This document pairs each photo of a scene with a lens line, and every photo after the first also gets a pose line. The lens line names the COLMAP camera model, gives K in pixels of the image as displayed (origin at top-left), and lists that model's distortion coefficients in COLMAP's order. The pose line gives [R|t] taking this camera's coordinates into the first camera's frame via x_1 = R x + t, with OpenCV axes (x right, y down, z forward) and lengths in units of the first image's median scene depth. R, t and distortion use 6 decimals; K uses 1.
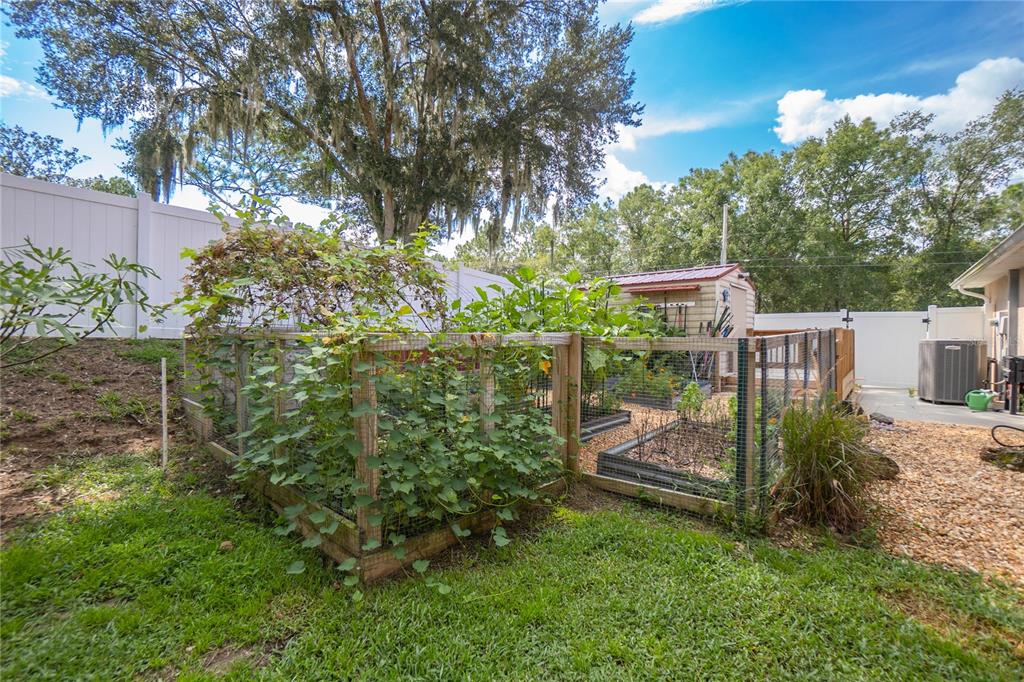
lens RADIAL K [[460.3, 0, 515.5], [0, 460.3, 342.5], [0, 0, 1]] dist [-0.043935, 0.014925]
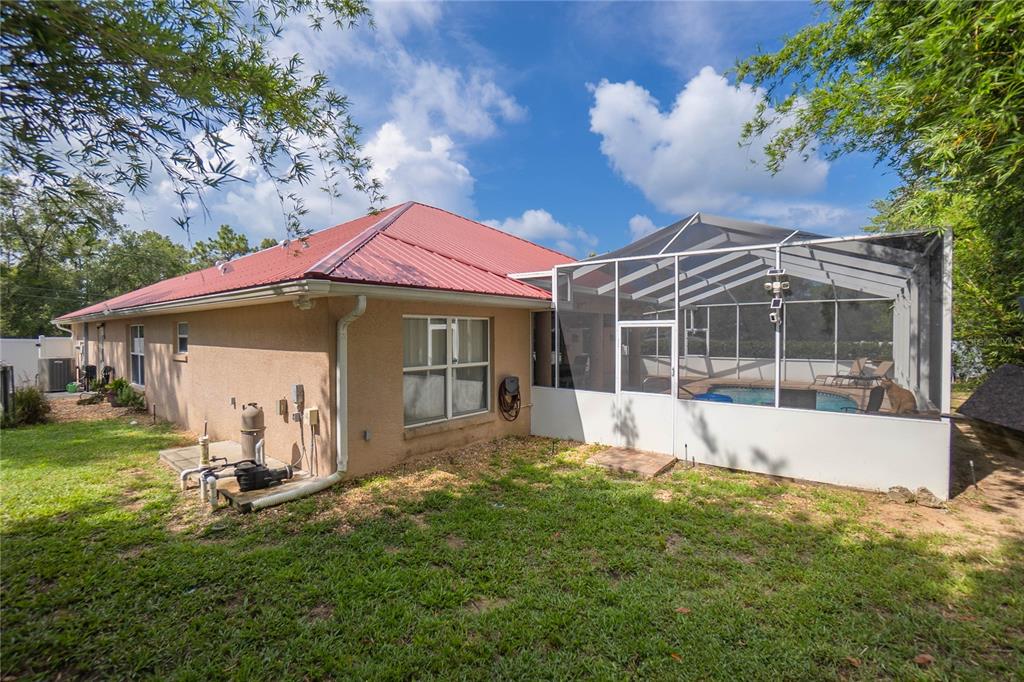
lens RADIAL K [[460.3, 0, 521.3], [0, 460.3, 348.5], [0, 0, 1]] dist [-0.043935, 0.014925]
pose [[-0.037247, -0.017319, 0.999156, -0.826725], [0.007415, 0.999818, 0.017606, -0.051043], [-0.999279, 0.008064, -0.037112, -0.752392]]
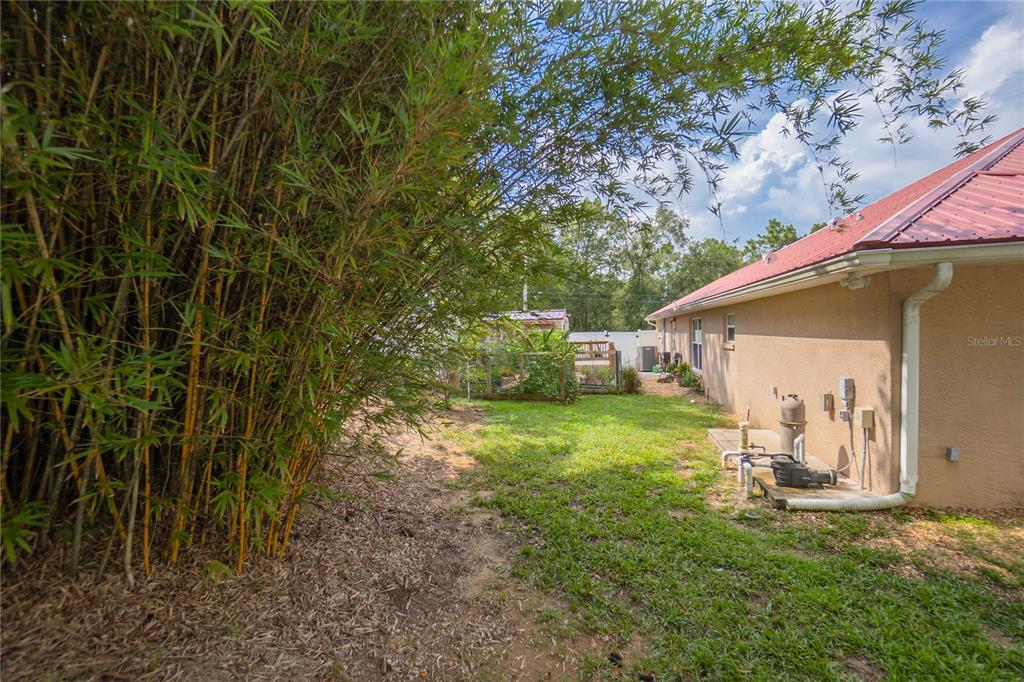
lens RADIAL K [[460.3, 0, 501.2], [0, 460.3, 345.3], [0, 0, 1]] dist [-0.043935, 0.014925]
pose [[0.883346, -0.024948, 0.468058, -0.798080], [0.021885, 0.999689, 0.011983, -0.046818], [-0.468211, -0.000342, 0.883617, -0.746705]]
